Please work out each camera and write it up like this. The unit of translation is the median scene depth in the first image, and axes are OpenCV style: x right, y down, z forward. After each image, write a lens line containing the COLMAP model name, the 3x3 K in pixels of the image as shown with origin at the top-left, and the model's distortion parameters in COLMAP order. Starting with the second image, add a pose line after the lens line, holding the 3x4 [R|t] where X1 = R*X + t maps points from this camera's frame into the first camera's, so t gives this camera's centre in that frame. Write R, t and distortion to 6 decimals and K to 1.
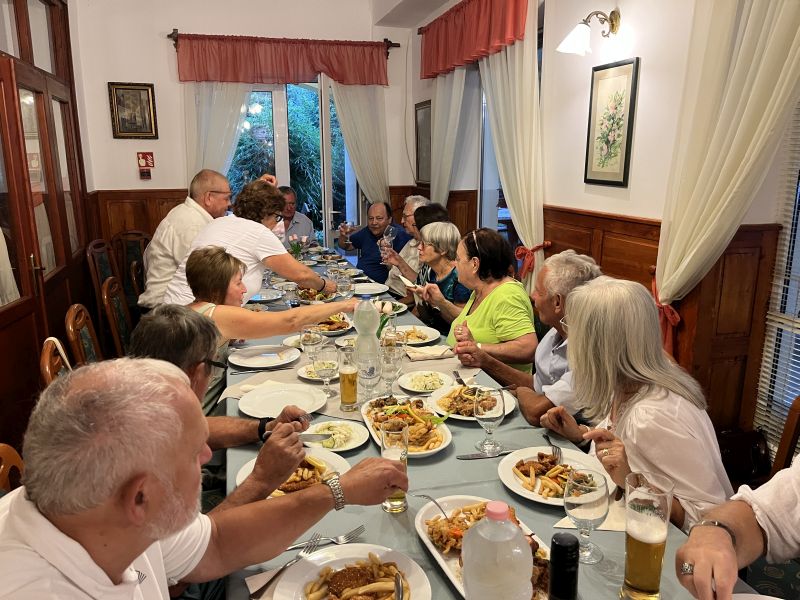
lens RADIAL K [[618.2, 0, 398.7], [0, 618.2, 299.9], [0, 0, 1]] dist [0.069595, -0.094075]
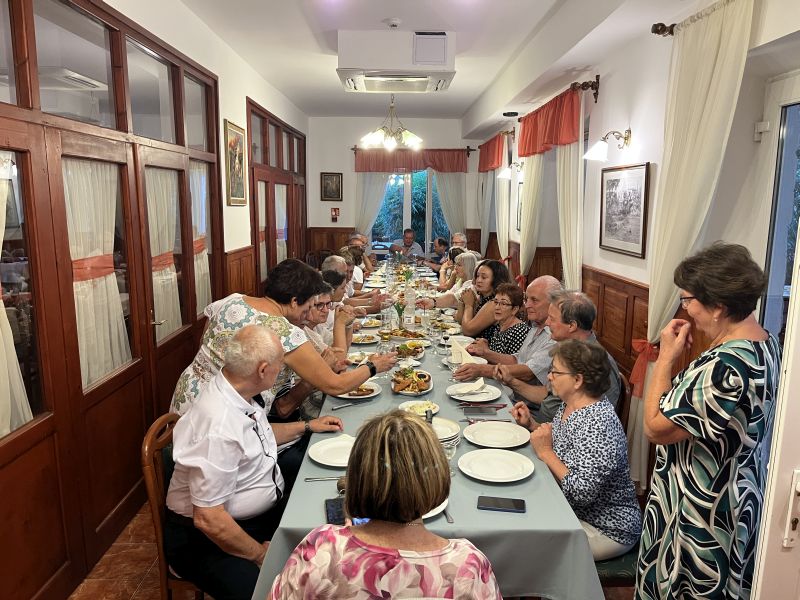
lens RADIAL K [[618.2, 0, 404.4], [0, 618.2, 296.8], [0, 0, 1]] dist [0.069595, -0.094075]
pose [[0.969609, 0.054550, -0.238499, 0.267137], [-0.071078, 0.995588, -0.061252, 0.136440], [0.234105, 0.076343, 0.969209, -0.771066]]
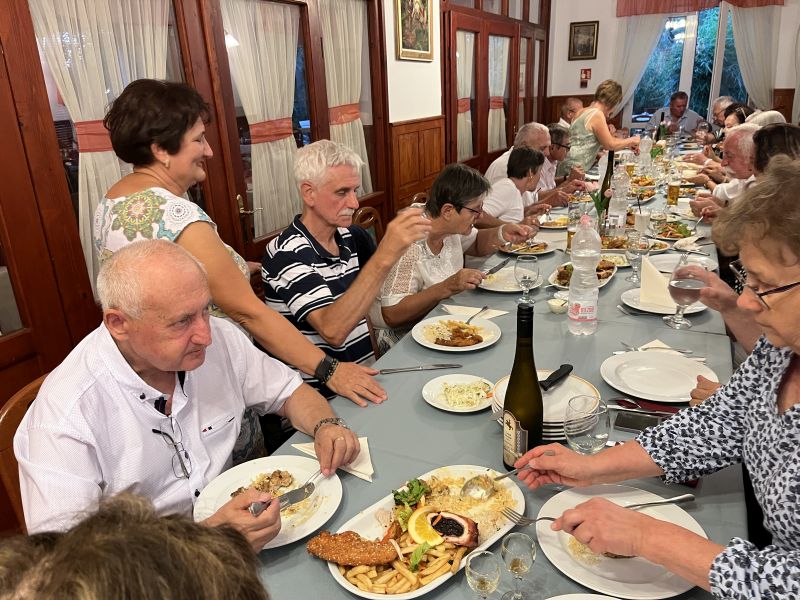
lens RADIAL K [[618.2, 0, 396.6], [0, 618.2, 303.4], [0, 0, 1]] dist [0.069595, -0.094075]
pose [[0.767720, 0.190121, -0.611931, 0.279110], [-0.108033, 0.979704, 0.168848, 0.115687], [0.631613, -0.063519, 0.772677, -0.501919]]
